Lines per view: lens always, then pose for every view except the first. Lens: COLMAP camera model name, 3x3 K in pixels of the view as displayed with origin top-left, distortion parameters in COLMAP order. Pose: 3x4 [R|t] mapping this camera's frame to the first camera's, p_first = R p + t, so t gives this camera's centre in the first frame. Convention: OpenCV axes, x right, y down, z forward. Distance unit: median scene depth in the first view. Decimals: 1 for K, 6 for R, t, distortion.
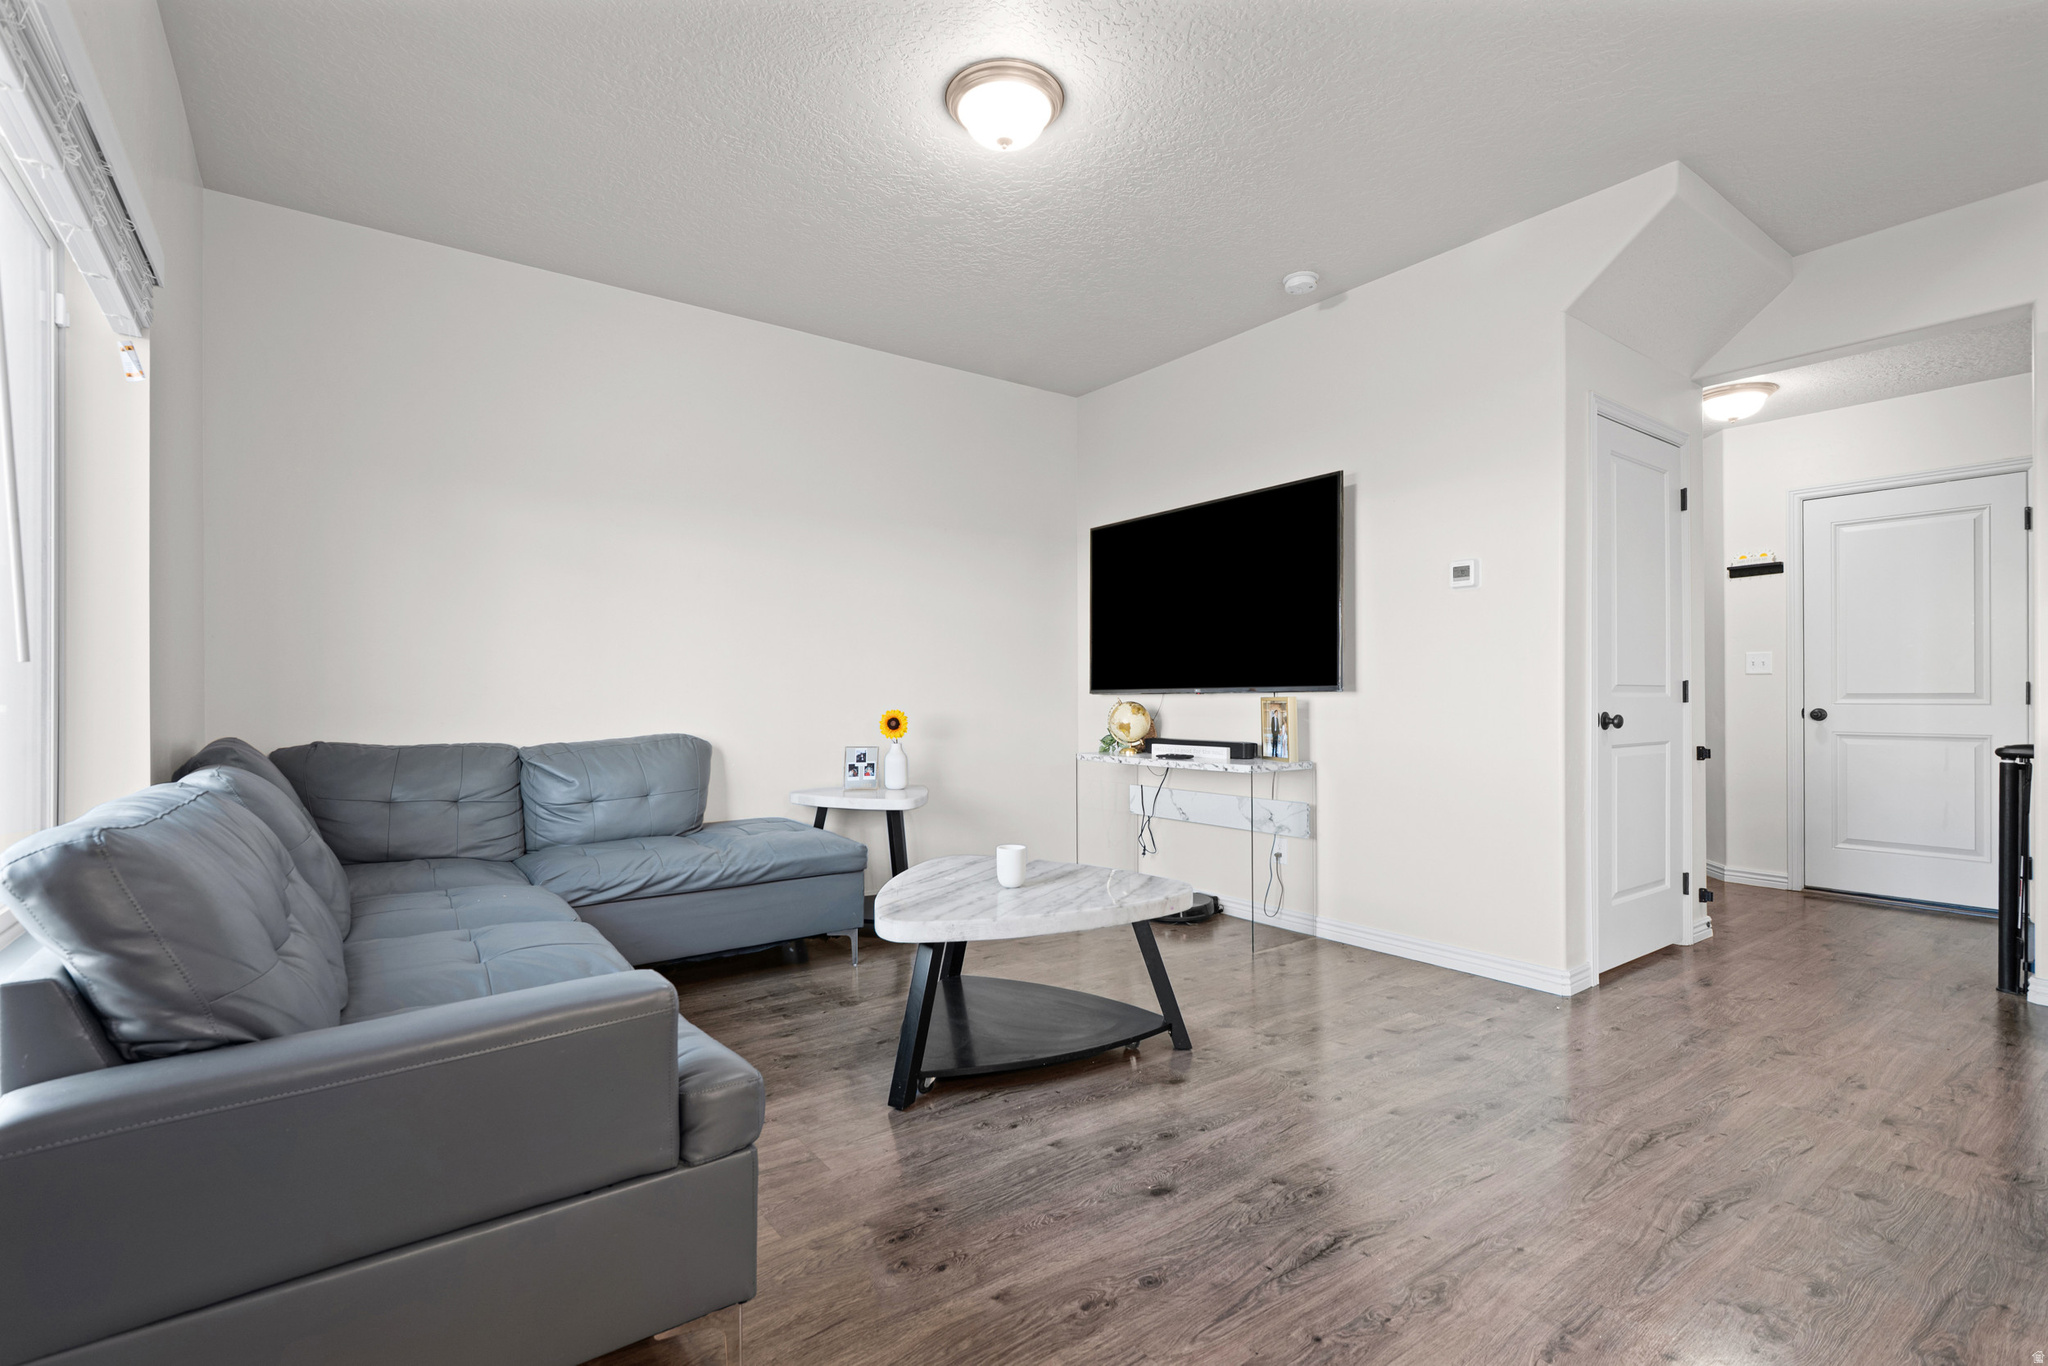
lens RADIAL K [[943.5, 0, 1024.0], [0, 943.5, 683.0], [0, 0, 1]] dist [0.002295, 0.000613]
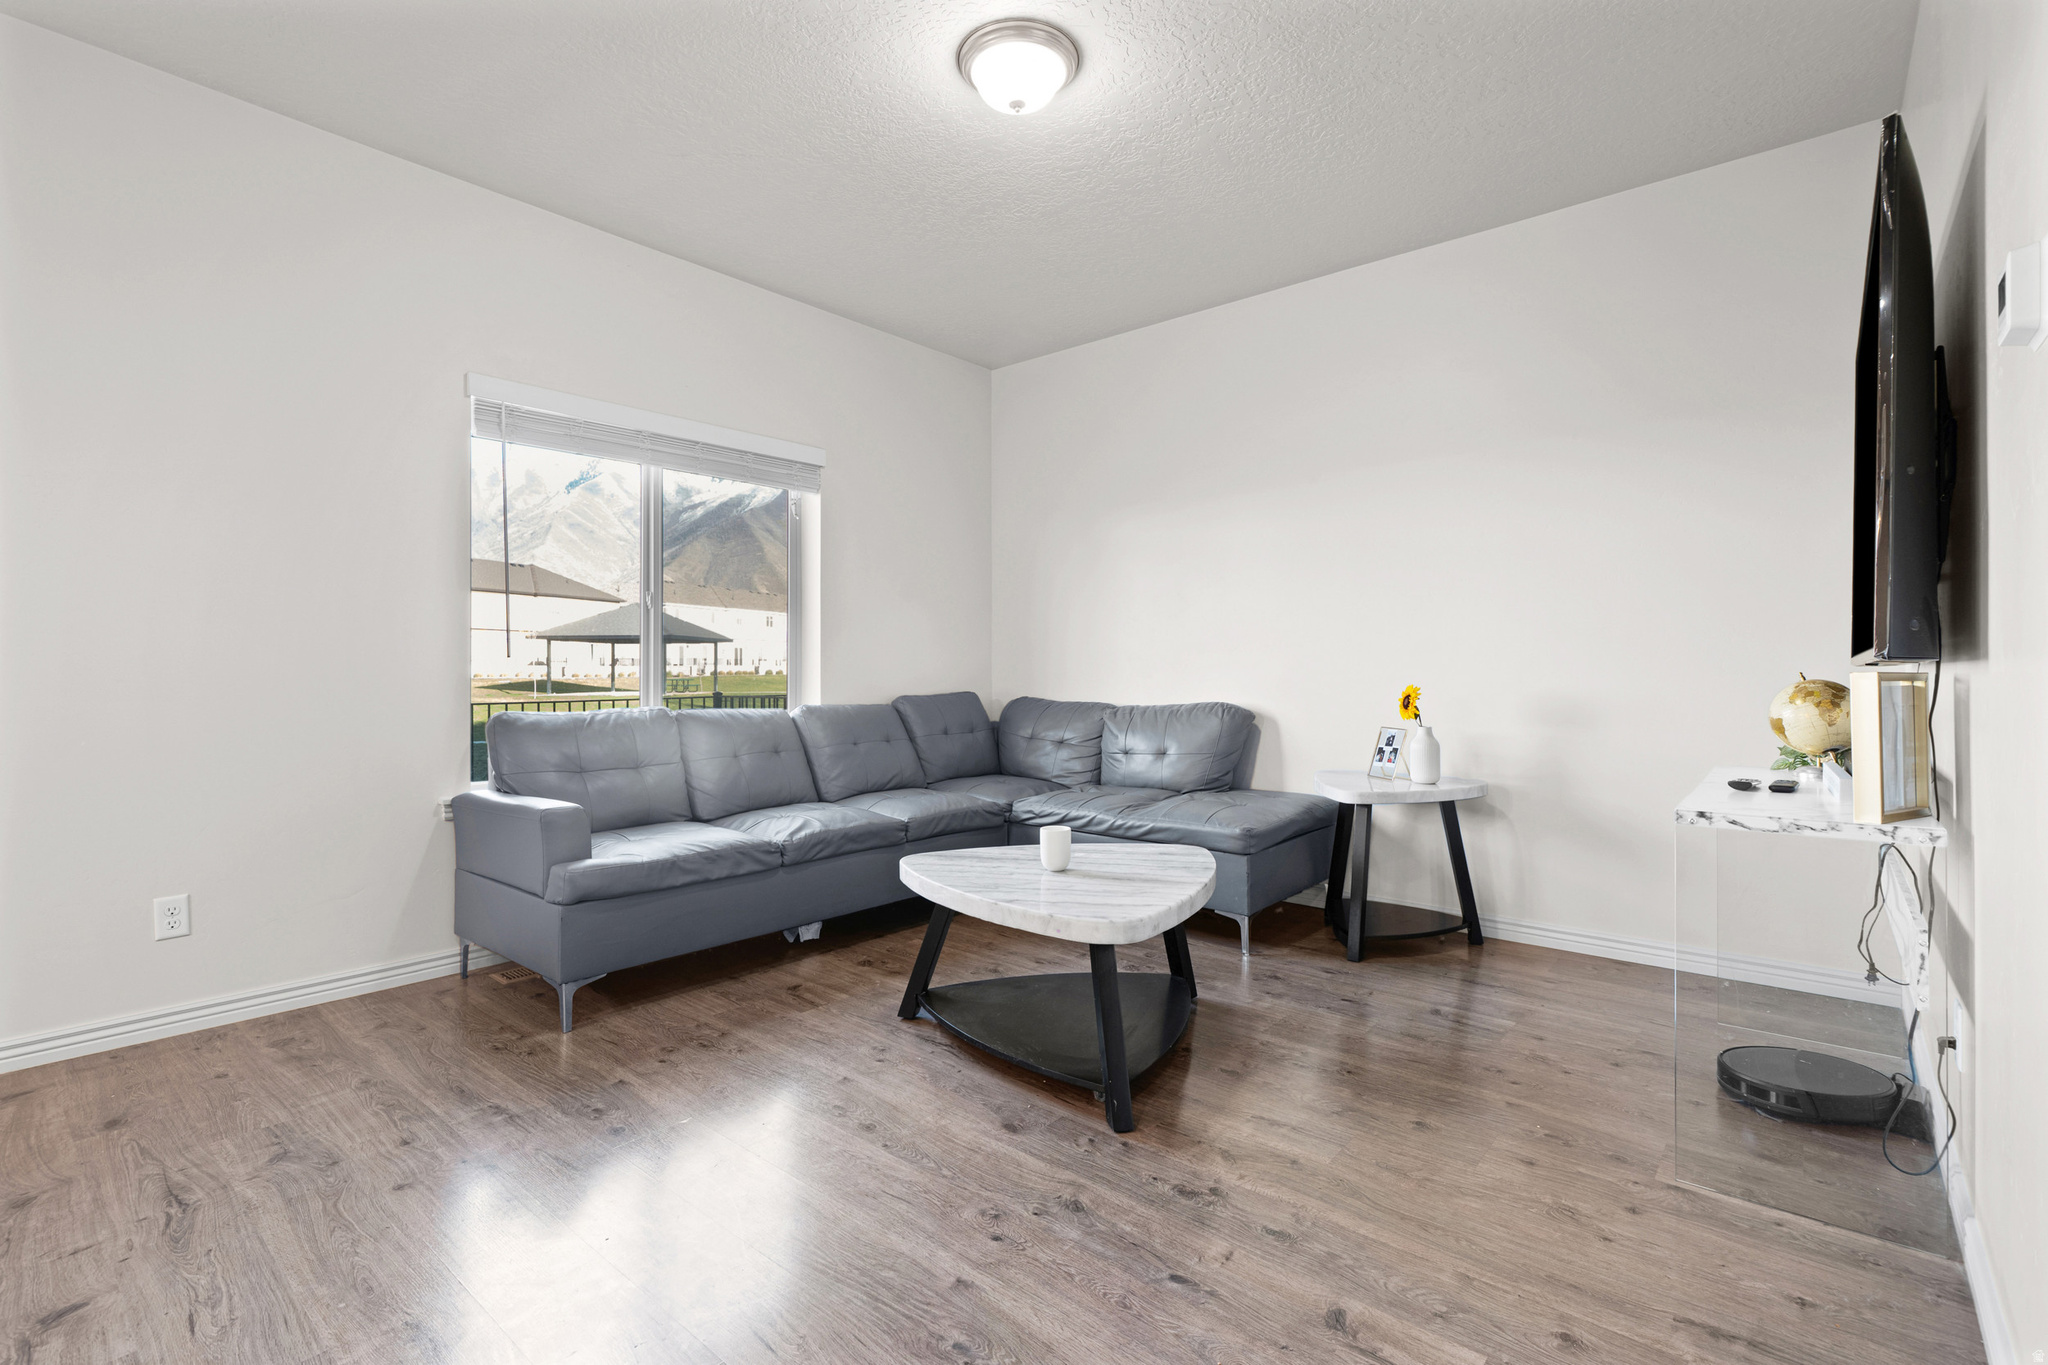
lens RADIAL K [[943.5, 0, 1024.0], [0, 943.5, 682.5], [0, 0, 1]] dist [0.002295, 0.000613]
pose [[0.225361, 0.020670, -0.974056, 0.776285], [0.013519, 0.999612, 0.024340, 0.002424], [0.974182, -0.018654, 0.224994, 0.656955]]
